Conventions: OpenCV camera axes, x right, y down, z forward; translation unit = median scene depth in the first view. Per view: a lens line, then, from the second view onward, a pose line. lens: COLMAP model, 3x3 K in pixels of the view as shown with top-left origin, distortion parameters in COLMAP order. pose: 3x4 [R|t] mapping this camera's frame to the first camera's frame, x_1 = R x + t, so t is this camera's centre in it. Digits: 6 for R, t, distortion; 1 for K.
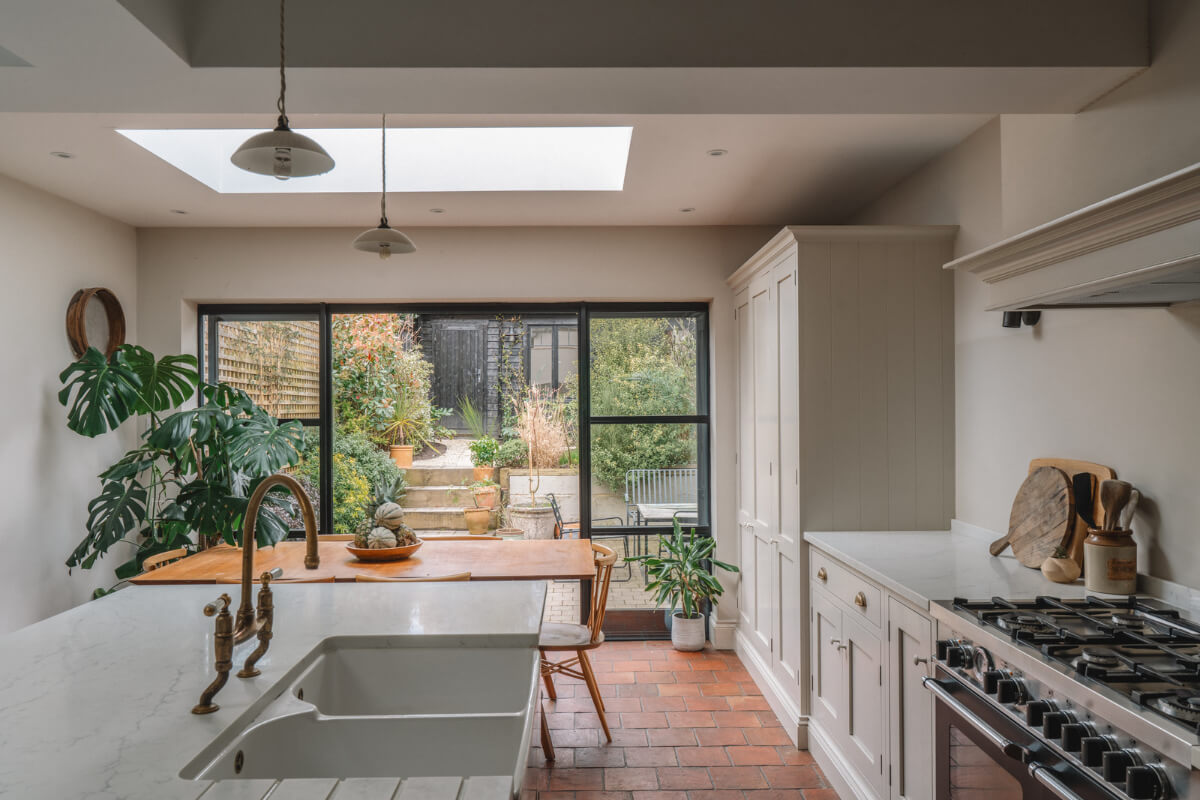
lens RADIAL K [[859.1, 0, 605.8], [0, 859.1, 402.5], [0, 0, 1]] dist [-0.003298, -0.000390]
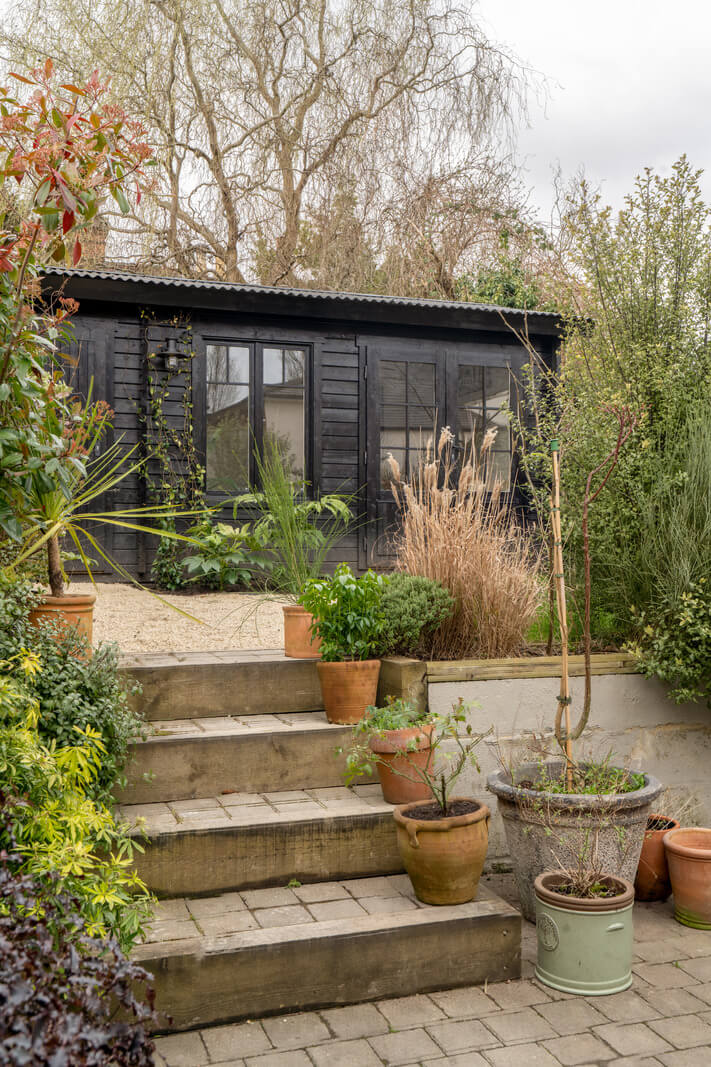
lens RADIAL K [[1018.8, 0, 355.1], [0, 1018.8, 536.9], [0, 0, 1]] dist [0.010917, 0.000000]
pose [[0.951748, 0.002480, 0.306871, -0.260027], [-0.001541, 0.999993, -0.003301, 0.030314], [-0.306877, 0.002669, 0.951746, 0.629594]]
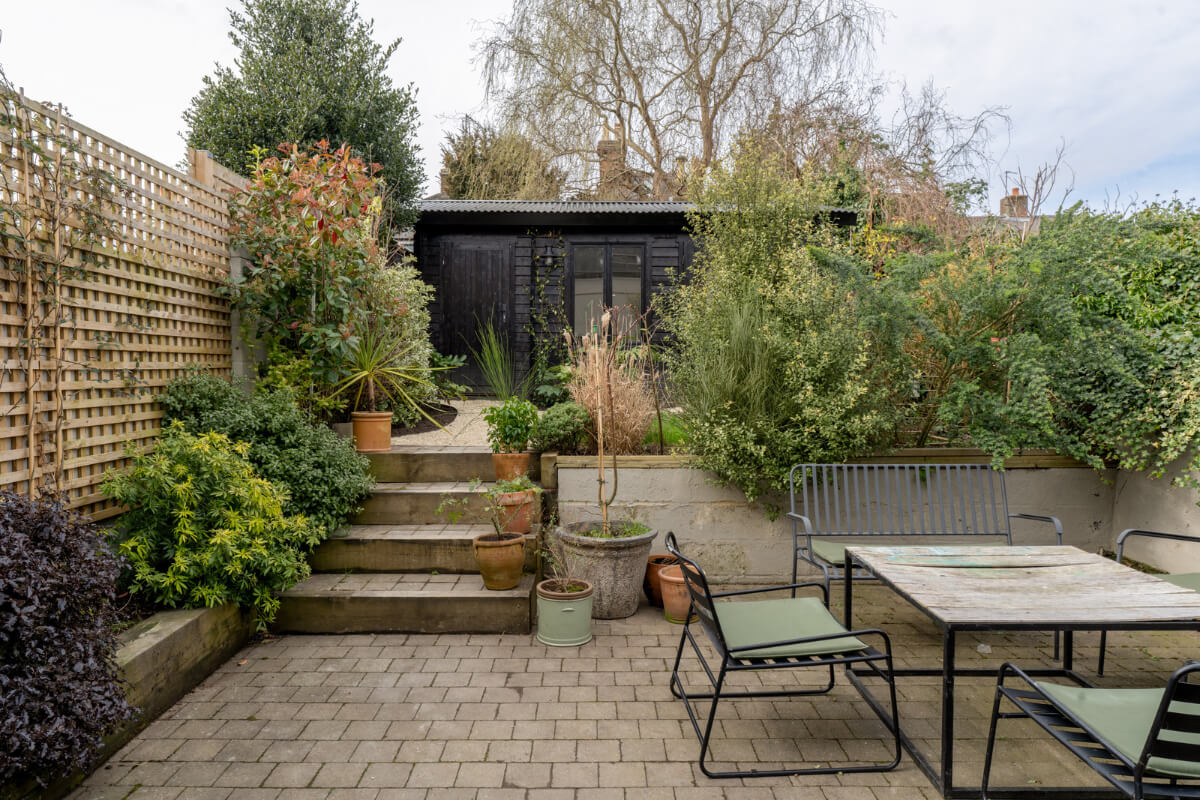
lens RADIAL K [[745.7, 0, 599.1], [0, 745.7, 403.7], [0, 0, 1]] dist [0.003676, -0.001972]
pose [[0.999740, 0.002467, -0.022653, -0.074064], [-0.001294, 0.998666, 0.051627, 0.018512], [0.022750, -0.051584, 0.998409, 0.517384]]
